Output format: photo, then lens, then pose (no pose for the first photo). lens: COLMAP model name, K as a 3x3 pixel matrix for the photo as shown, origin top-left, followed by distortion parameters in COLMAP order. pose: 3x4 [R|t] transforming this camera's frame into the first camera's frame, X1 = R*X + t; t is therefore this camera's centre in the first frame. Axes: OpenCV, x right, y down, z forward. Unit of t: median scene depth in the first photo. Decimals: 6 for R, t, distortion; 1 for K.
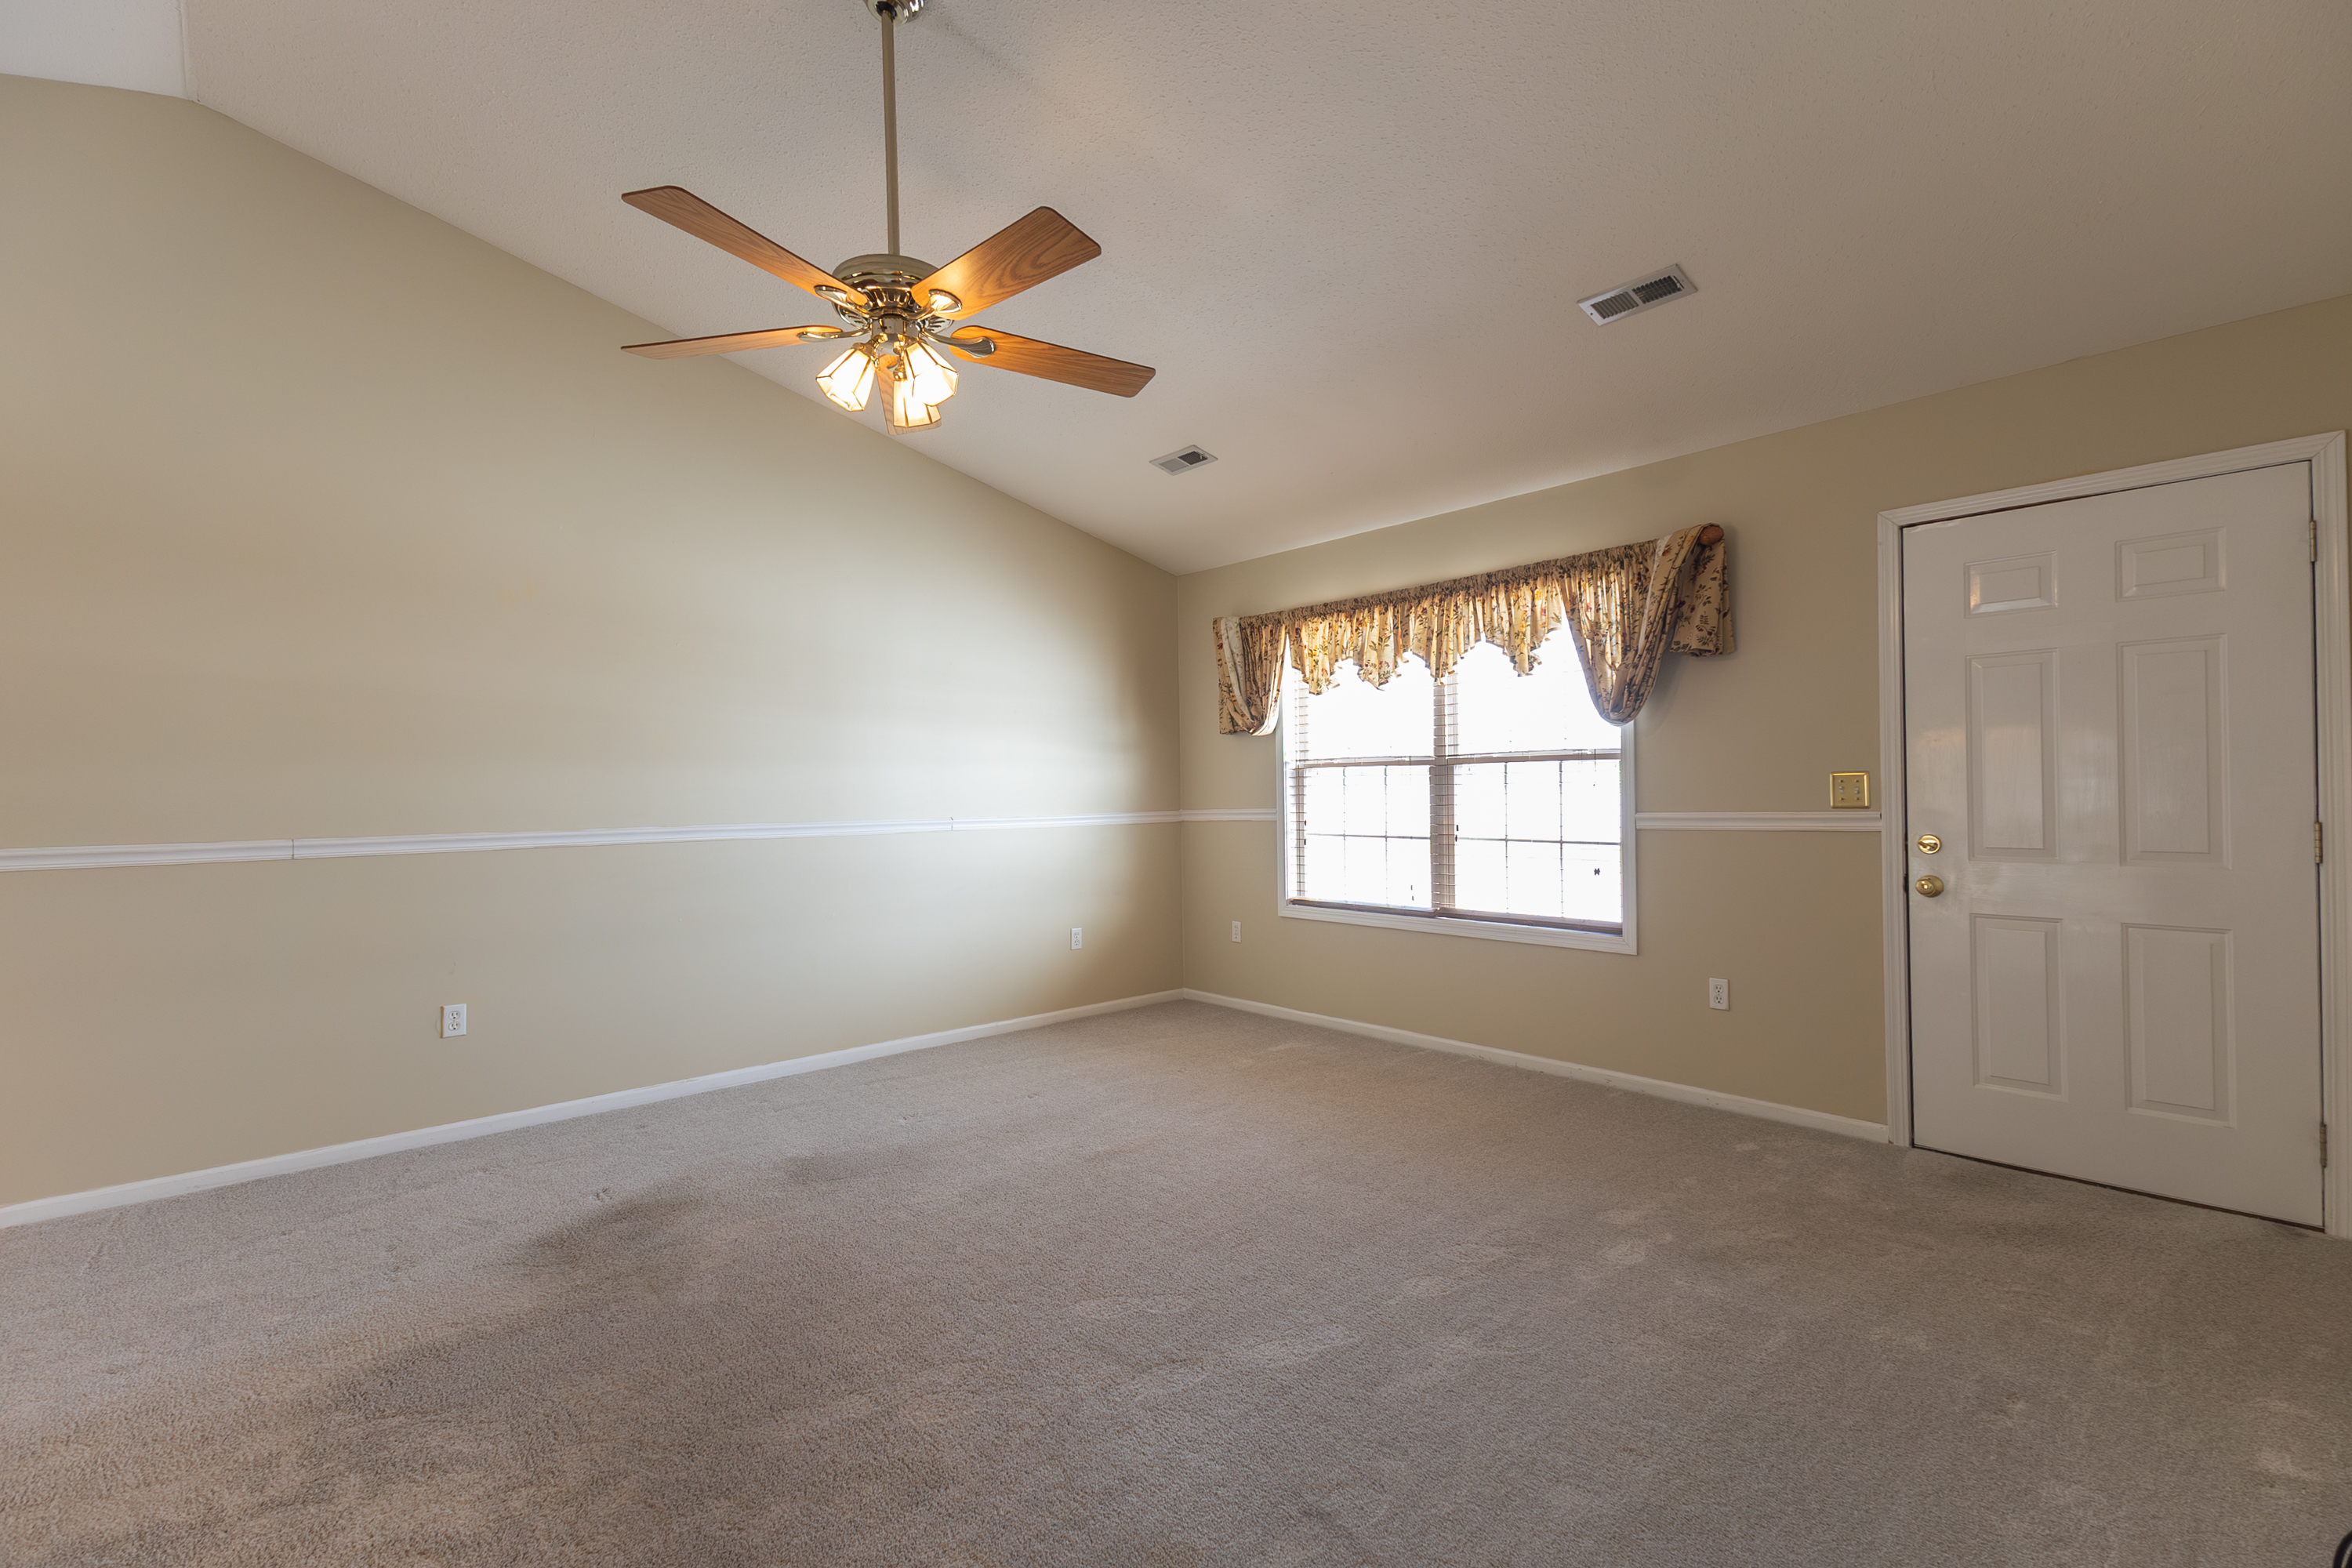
lens RADIAL K [[1073.0, 0, 1182.7], [0, 1073.0, 784.8], [0, 0, 1]] dist [0.014189, 0.000073]
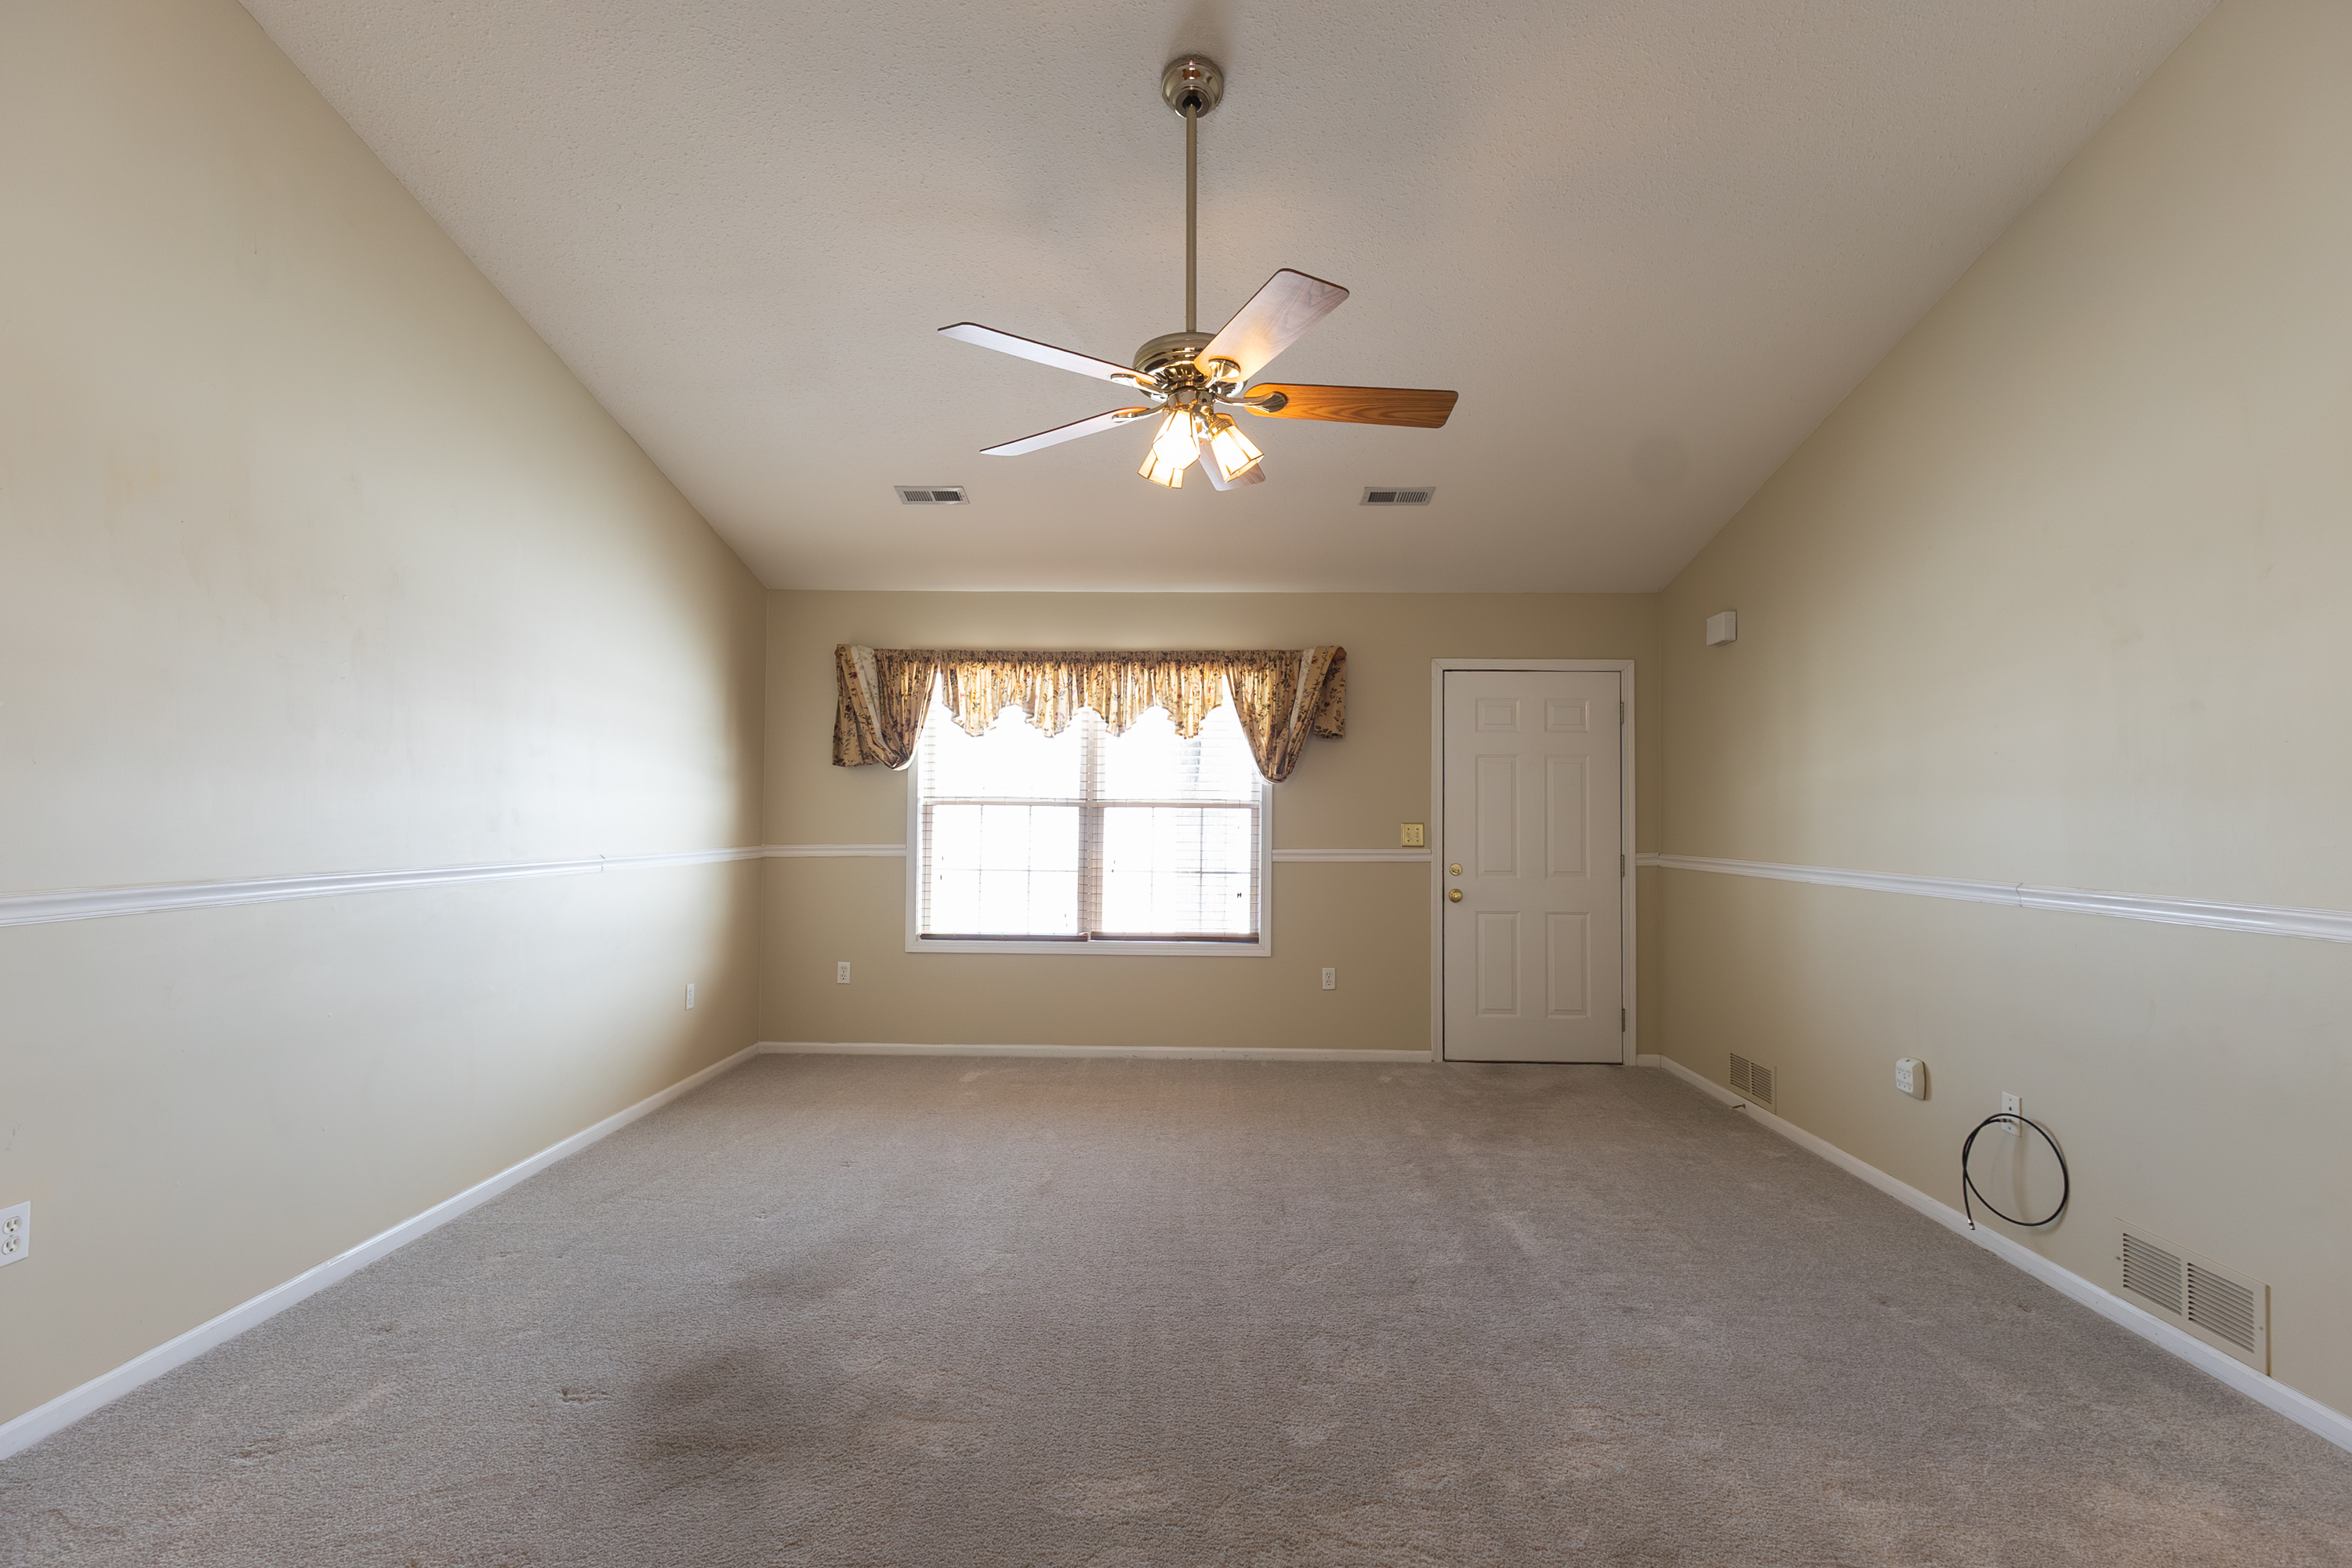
lens RADIAL K [[1073.0, 0, 1182.7], [0, 1073.0, 784.8], [0, 0, 1]] dist [0.014189, 0.000073]
pose [[0.679753, 0.042332, 0.732219, -0.543314], [-0.021814, 0.999058, -0.037508, -0.001461], [-0.733117, 0.009523, 0.680036, 0.150874]]
